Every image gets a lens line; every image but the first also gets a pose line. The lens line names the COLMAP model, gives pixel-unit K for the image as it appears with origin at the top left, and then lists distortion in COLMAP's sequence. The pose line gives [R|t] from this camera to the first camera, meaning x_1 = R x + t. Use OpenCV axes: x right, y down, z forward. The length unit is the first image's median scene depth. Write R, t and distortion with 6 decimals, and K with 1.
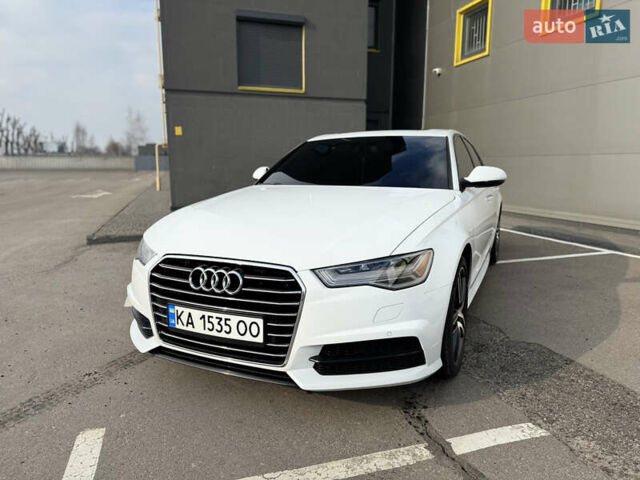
lens RADIAL K [[442.0, 0, 320.0], [0, 442.0, 235.7], [0, 0, 1]] dist [0.043088, -0.045595]
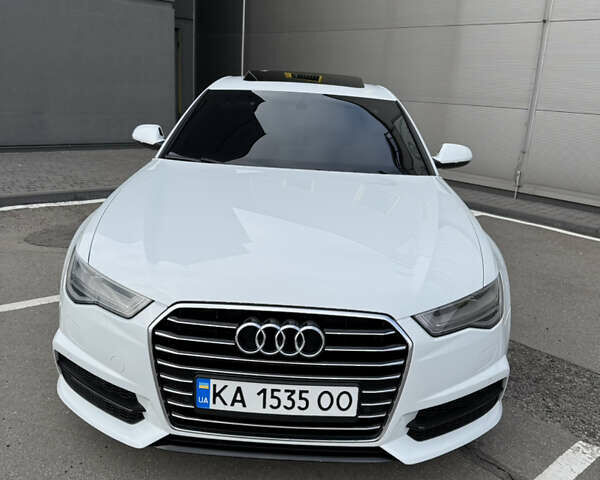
lens RADIAL K [[568.3, 0, 300.8], [0, 568.3, 243.1], [0, 0, 1]] dist [0.005546, 0.000000]
pose [[0.914919, -0.049696, 0.400566, -0.557445], [0.001639, 0.992841, 0.119434, -0.159681], [-0.403634, -0.108616, 0.908450, 0.174999]]
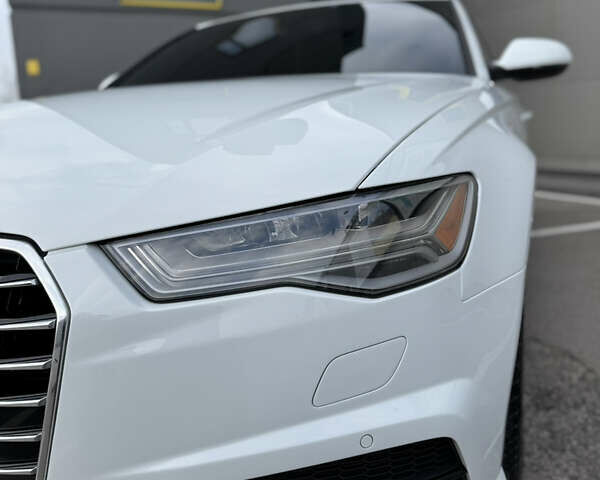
lens RADIAL K [[568.3, 0, 299.2], [0, 568.3, 237.9], [0, 0, 1]] dist [0.005546, 0.000000]
pose [[0.997038, -0.048822, 0.059423, 0.088999], [0.047040, 0.998411, 0.031038, 0.063736], [-0.060844, -0.028150, 0.997750, 0.578199]]
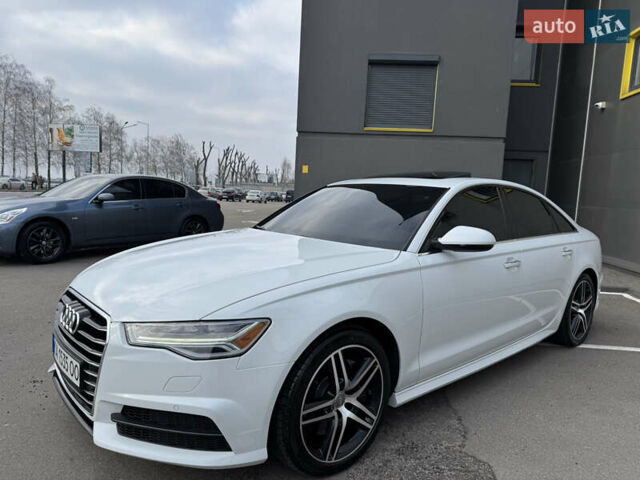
lens RADIAL K [[442.0, 0, 318.8], [0, 442.0, 243.1], [0, 0, 1]] dist [0.043088, -0.045595]
pose [[0.918267, 0.086351, -0.386432, 0.698478], [-0.110522, 0.993039, -0.040731, -0.098246], [0.380225, 0.080111, 0.921418, 0.232764]]
